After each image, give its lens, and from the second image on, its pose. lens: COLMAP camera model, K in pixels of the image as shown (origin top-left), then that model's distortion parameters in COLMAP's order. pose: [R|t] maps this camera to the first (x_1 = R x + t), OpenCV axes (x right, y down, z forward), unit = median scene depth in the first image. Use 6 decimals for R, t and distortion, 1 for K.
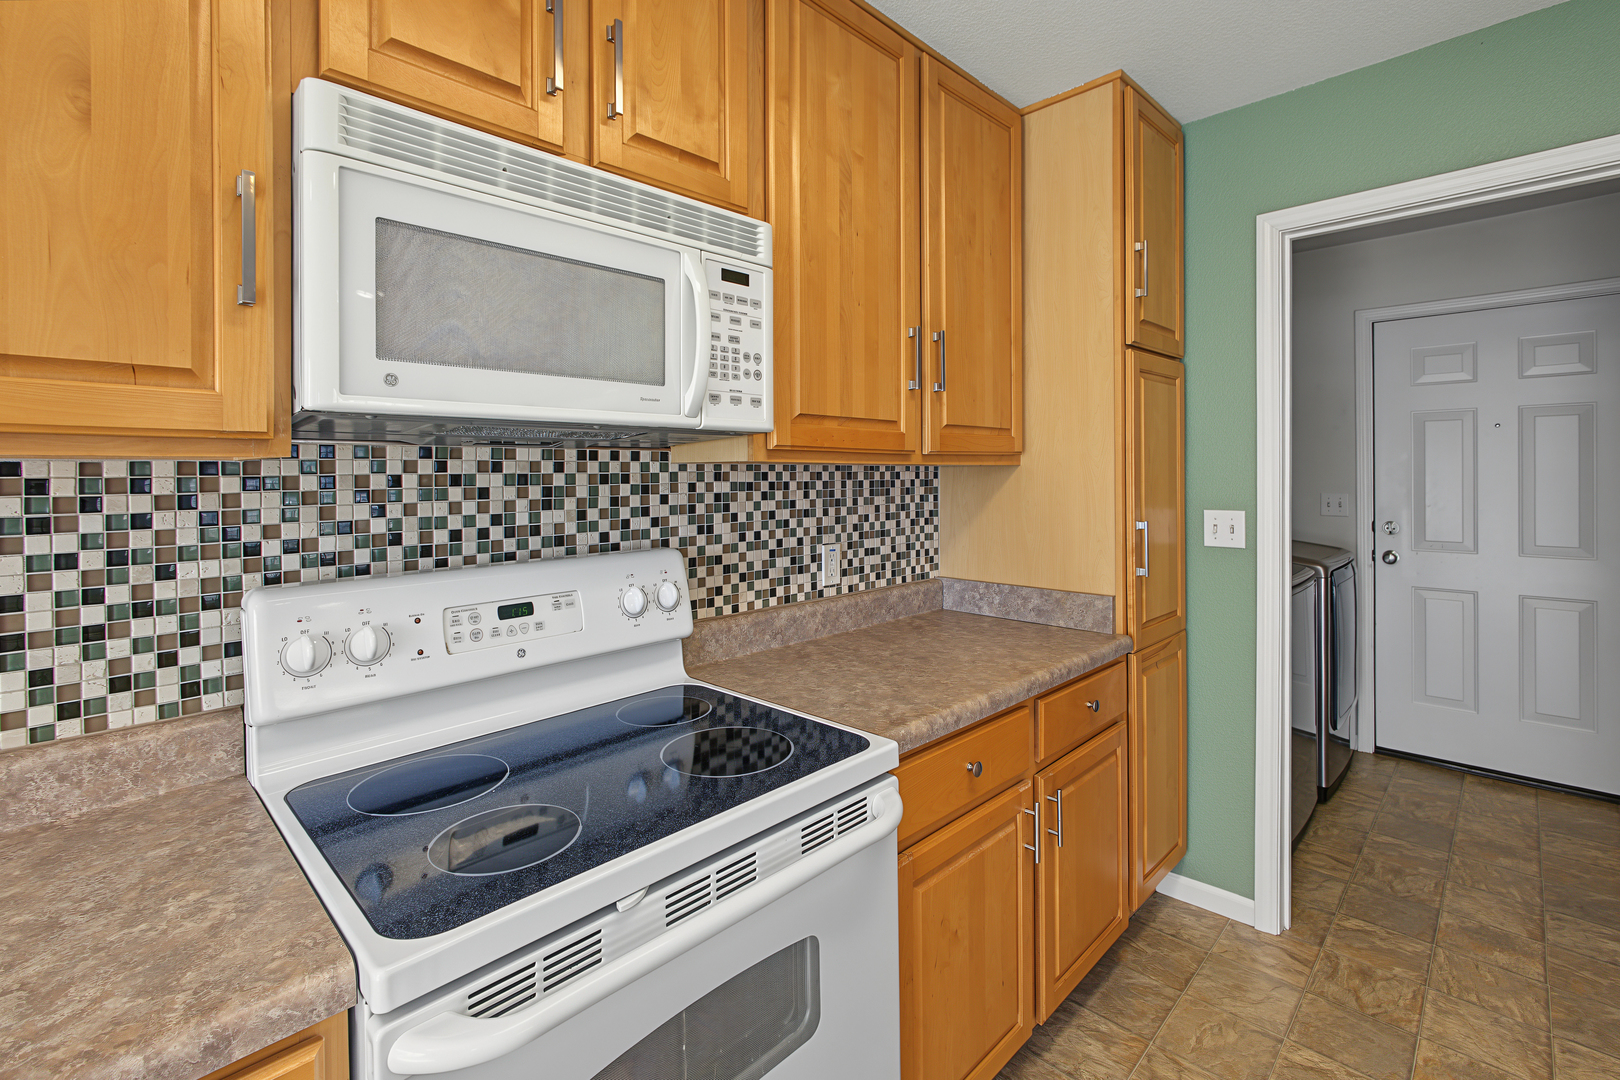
lens RADIAL K [[733.8, 0, 816.4], [0, 733.8, 479.1], [0, 0, 1]] dist [-0.012748, 0.007522]
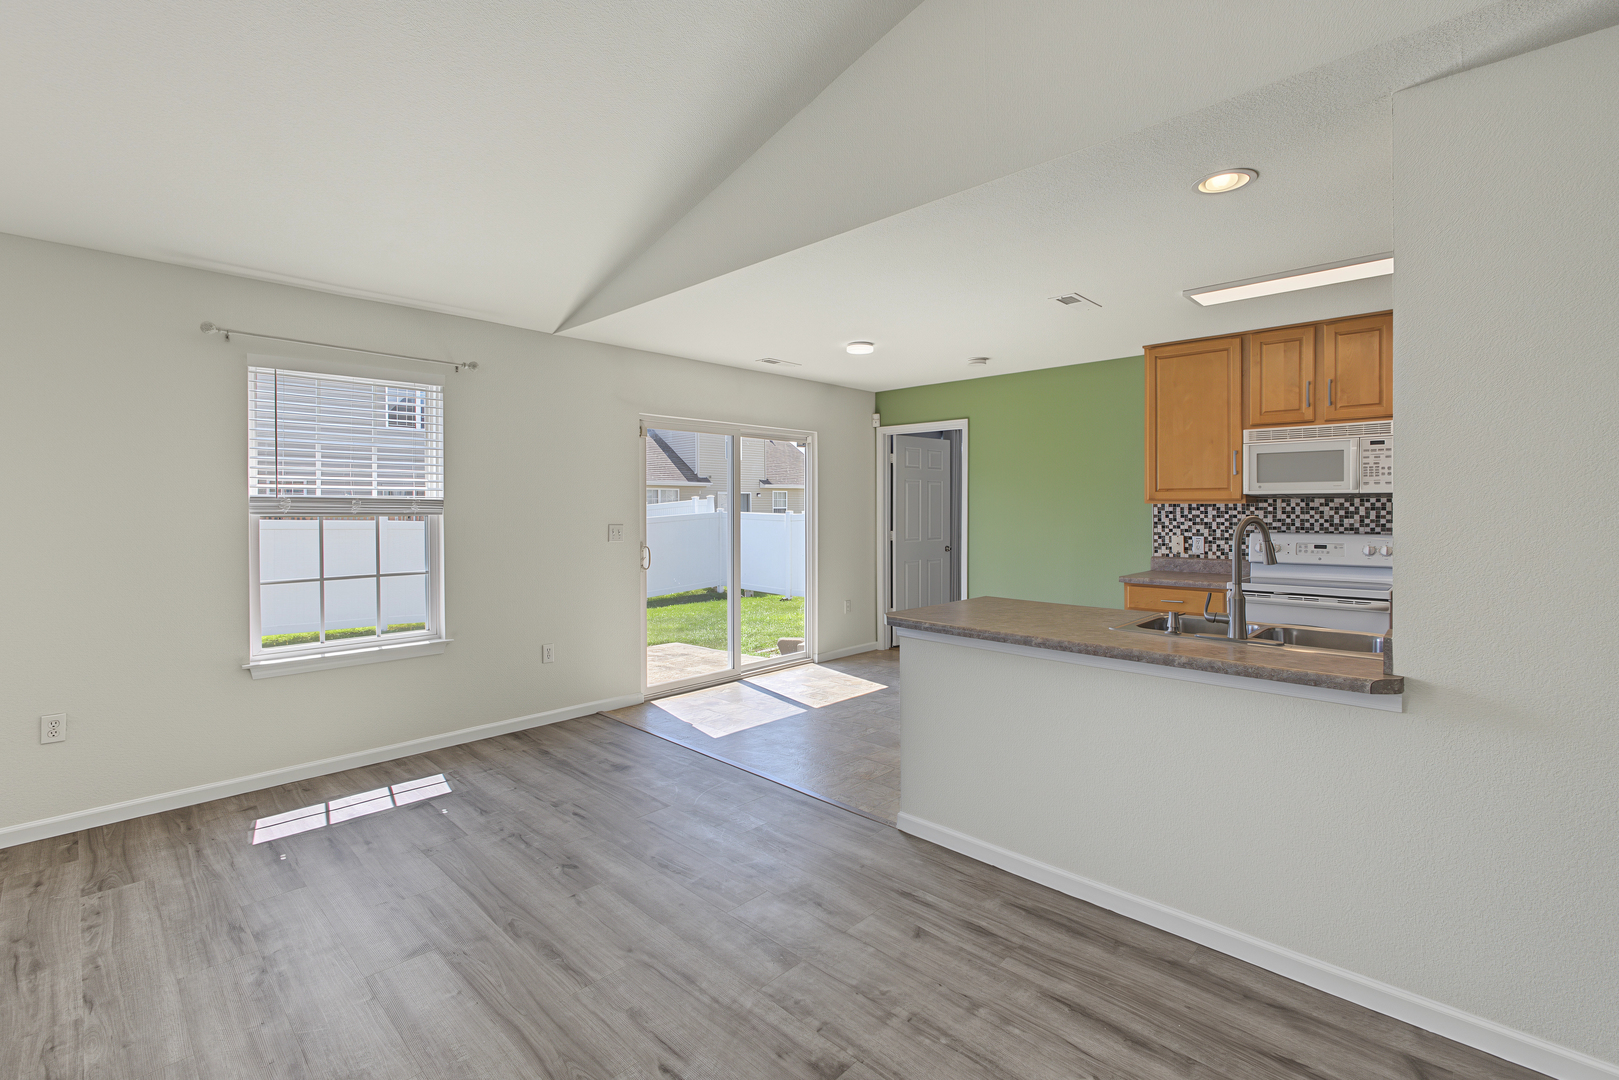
lens RADIAL K [[720.7, 0, 804.1], [0, 720.7, 502.4], [0, 0, 1]] dist [-0.011875, 0.005457]
pose [[0.002973, 0.001314, -0.999995, 1.998866], [-0.007476, 0.999971, 0.001291, -0.009468], [0.999968, 0.007472, 0.002983, -0.969621]]
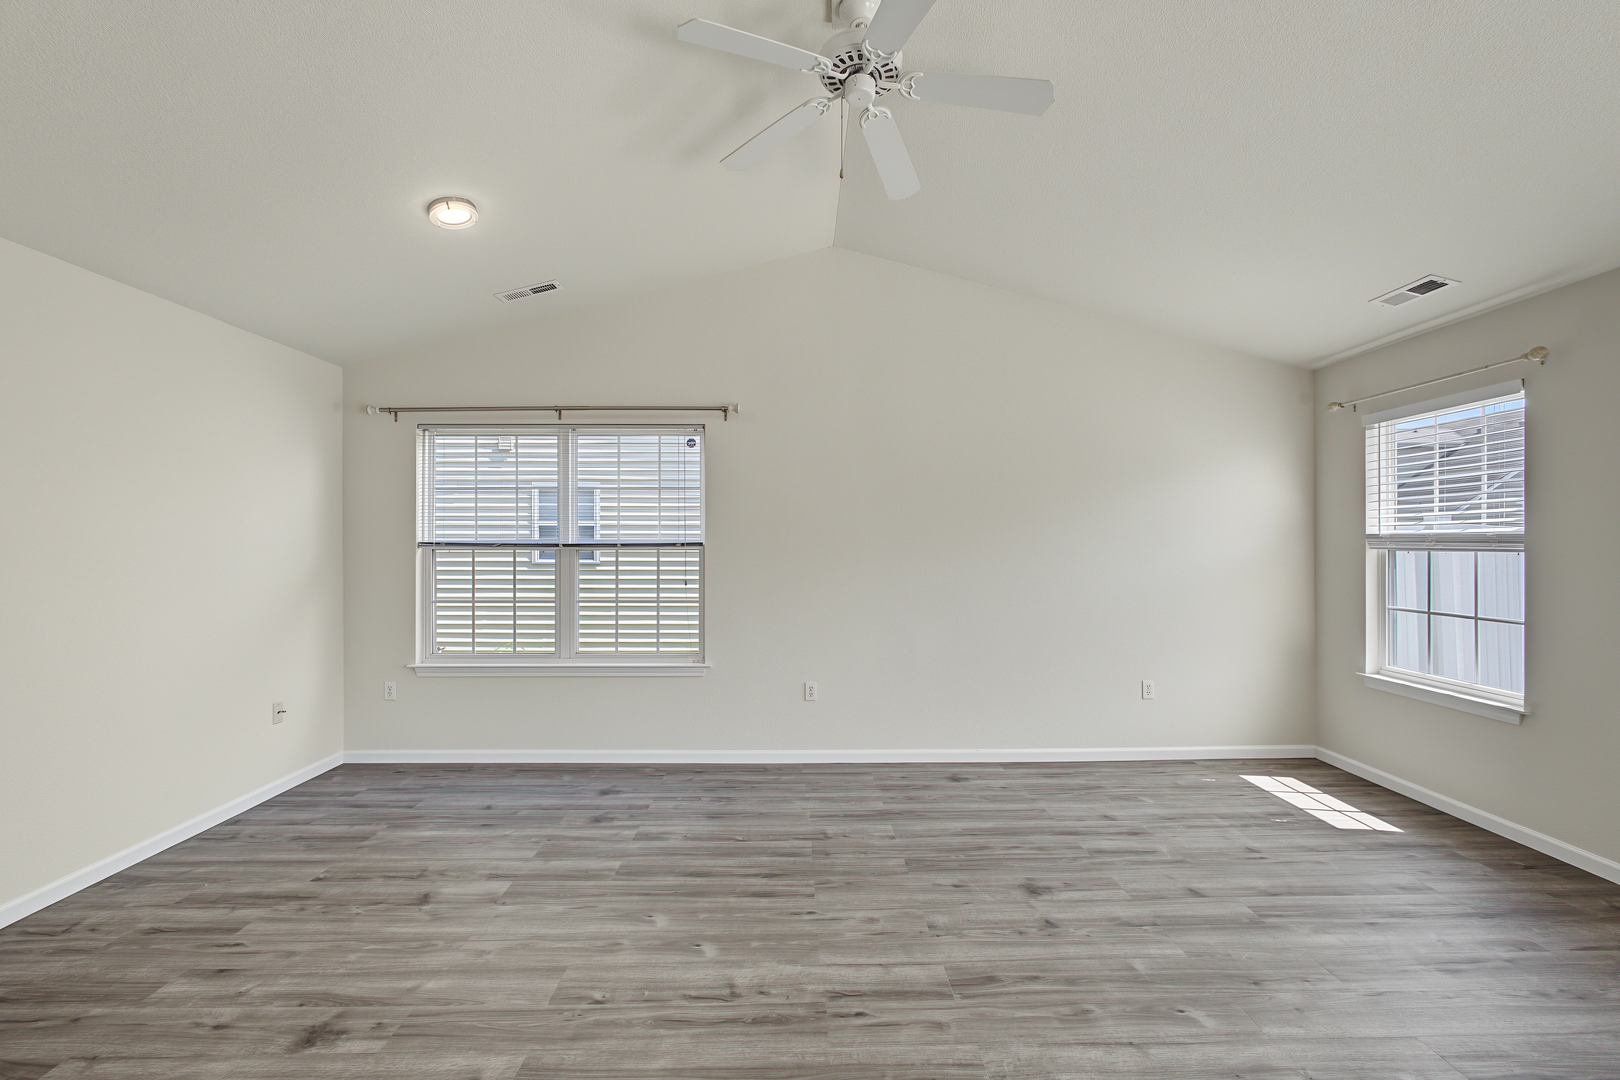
lens RADIAL K [[701.4, 0, 810.1], [0, 701.4, 543.2], [0, 0, 1]] dist [-0.016156, 0.007520]
pose [[-0.705668, 0.004562, 0.708528, 0.811031], [0.010596, 0.999935, 0.004115, -0.003497], [-0.708464, 0.010411, -0.705671, -0.585125]]
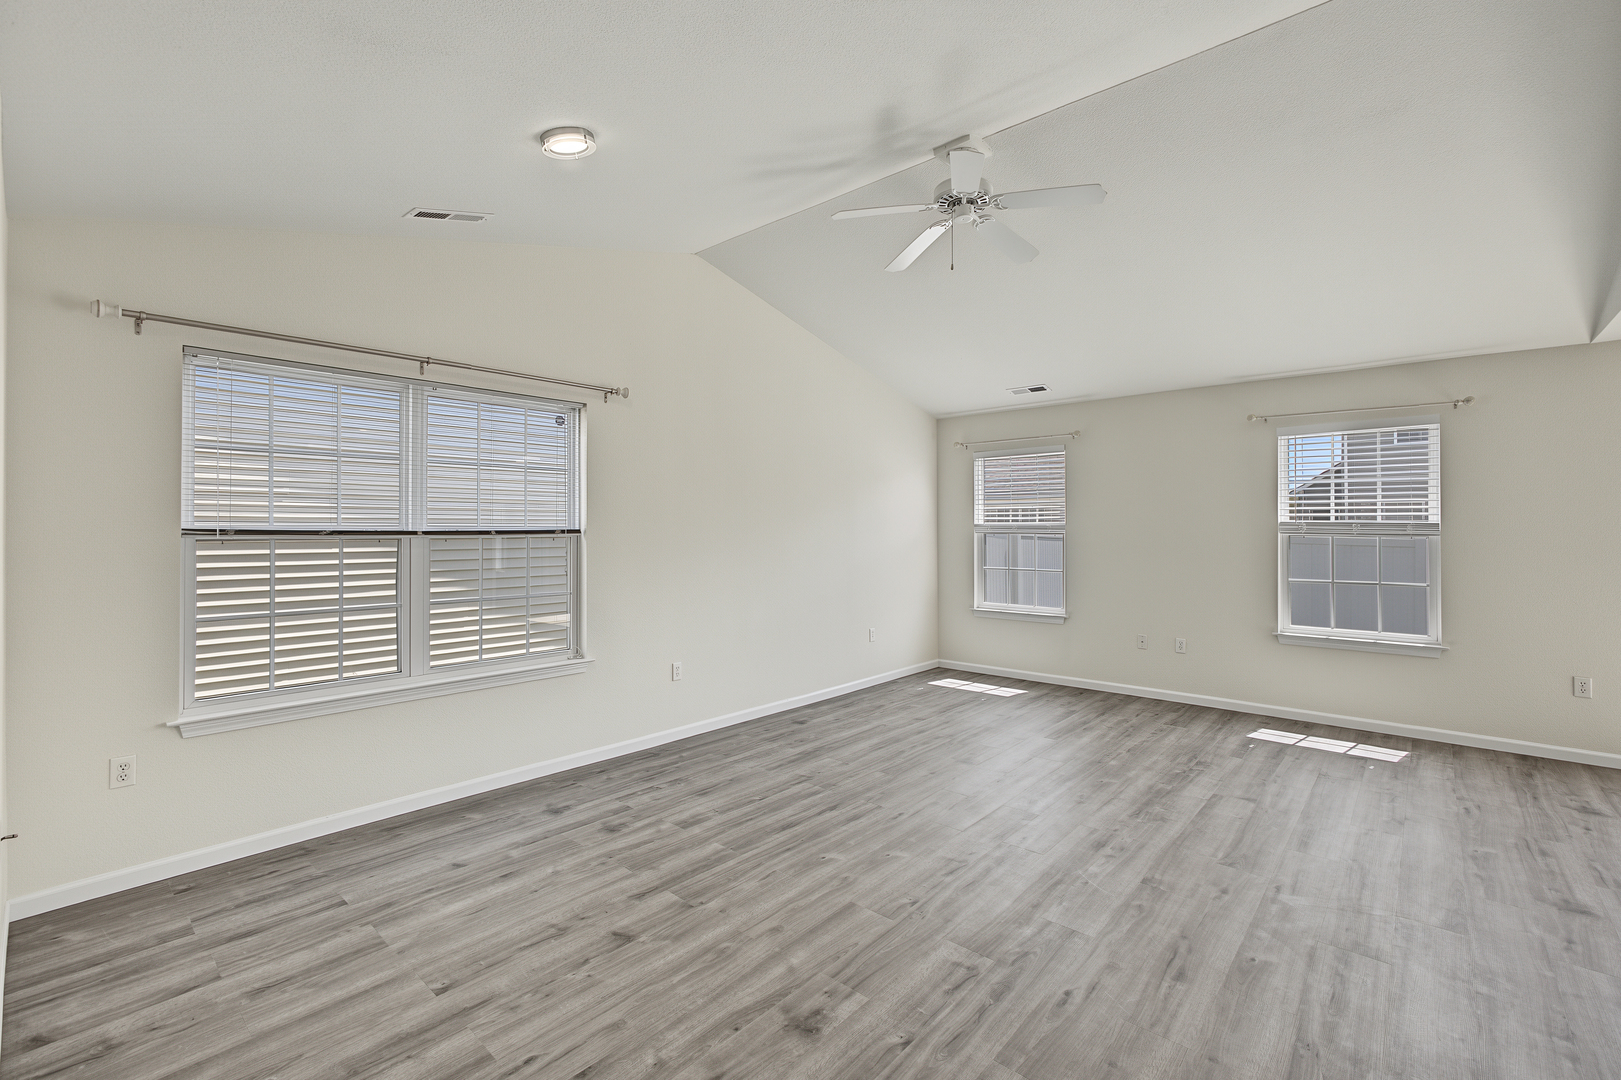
lens RADIAL K [[706.2, 0, 811.8], [0, 706.2, 522.5], [0, 0, 1]] dist [-0.014879, 0.006861]
pose [[-0.999146, 0.004060, -0.041113, 2.072177], [0.004035, 0.999992, 0.000703, -0.019316], [0.041115, 0.000536, -0.999154, 0.235774]]
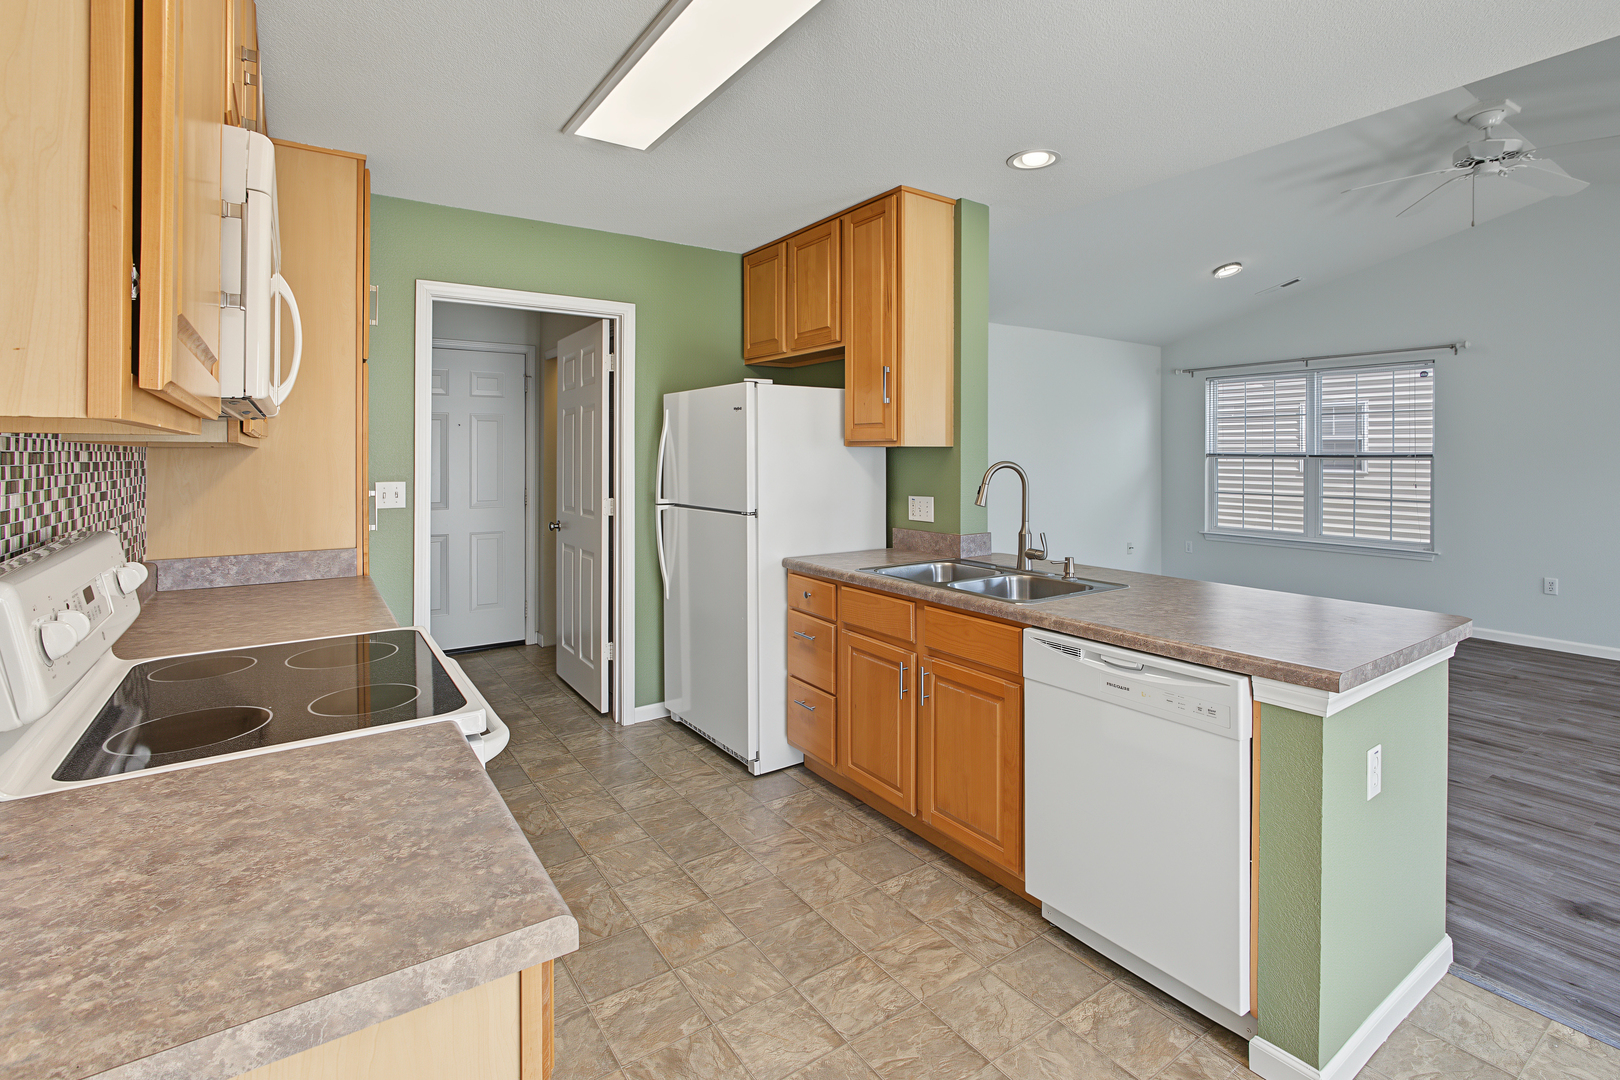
lens RADIAL K [[756.3, 0, 813.6], [0, 756.3, 452.7], [0, 0, 1]] dist [-0.005420, 0.000093]
pose [[0.196257, 0.007501, 0.980524, -0.816084], [0.006131, 0.999942, -0.008877, 0.005502], [-0.980533, 0.007754, 0.196199, -0.085633]]
